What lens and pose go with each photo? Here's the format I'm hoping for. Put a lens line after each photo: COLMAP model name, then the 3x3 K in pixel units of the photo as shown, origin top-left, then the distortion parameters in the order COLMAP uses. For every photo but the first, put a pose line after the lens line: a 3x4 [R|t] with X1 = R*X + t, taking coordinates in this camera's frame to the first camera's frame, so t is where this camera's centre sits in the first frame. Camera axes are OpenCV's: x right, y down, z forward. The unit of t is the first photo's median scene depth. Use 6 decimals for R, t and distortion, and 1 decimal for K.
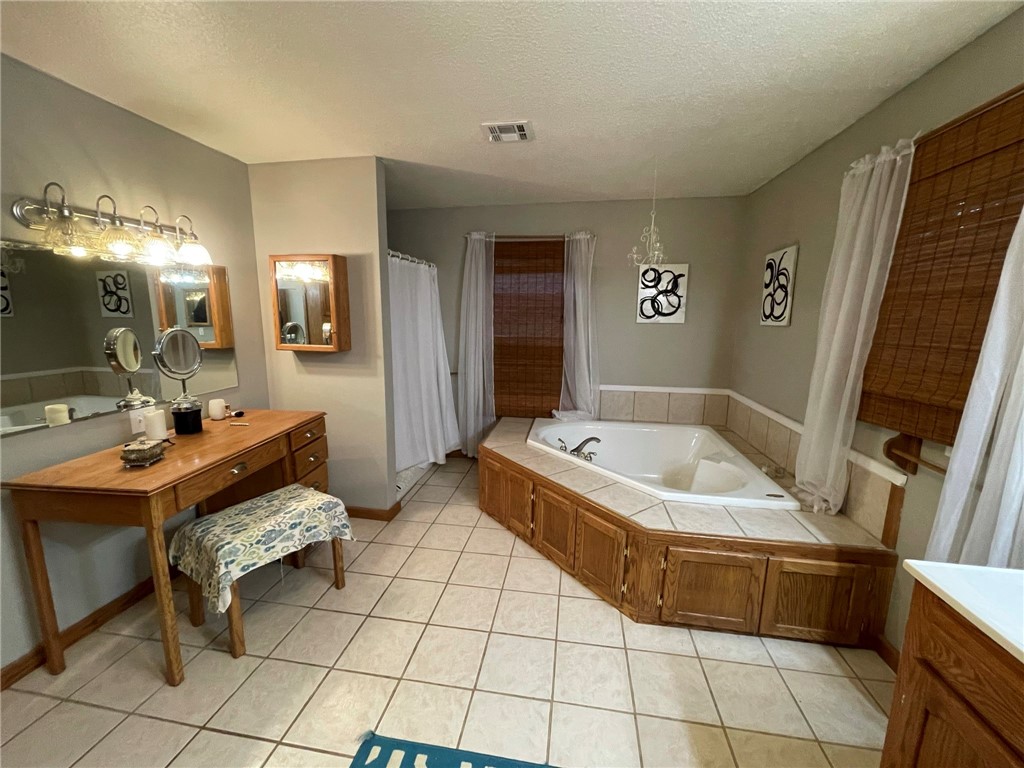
lens RADIAL K [[408.7, 0, 510.3], [0, 408.7, 388.5], [0, 0, 1]] dist [0.003326, -0.003544]
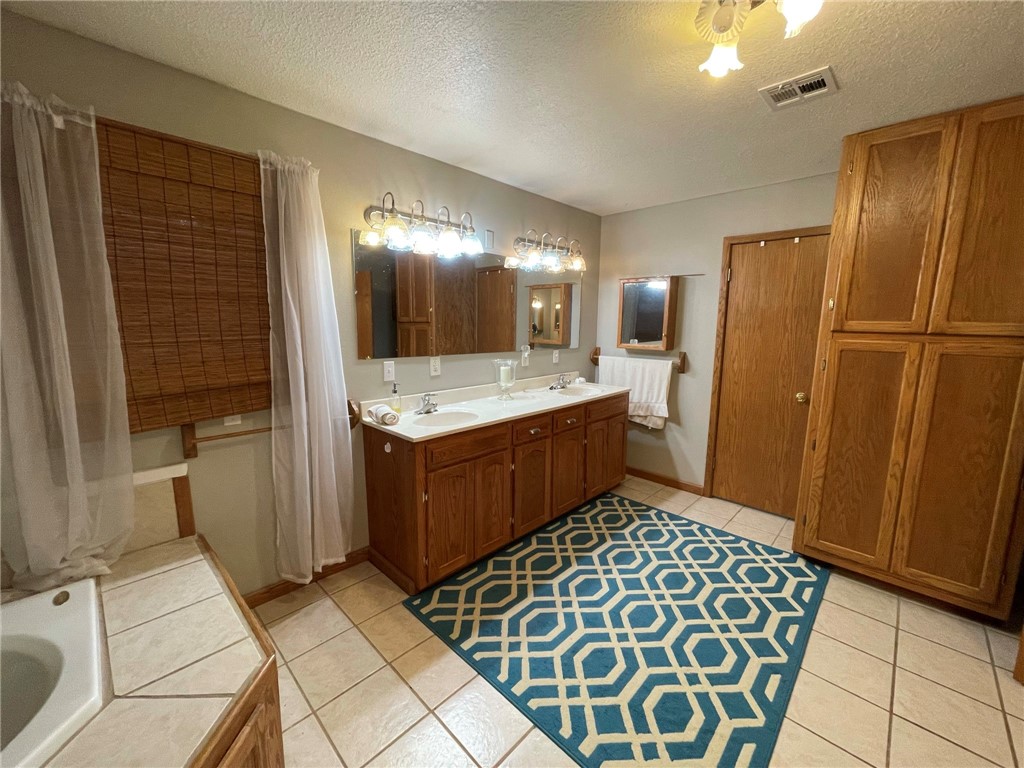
lens RADIAL K [[408.7, 0, 510.0], [0, 408.7, 379.9], [0, 0, 1]] dist [0.003326, -0.003544]
pose [[-0.816223, -0.102322, 0.568603, -0.303235], [0.081602, 0.953906, 0.288798, -0.231035], [-0.571945, 0.282122, -0.770251, 1.272947]]
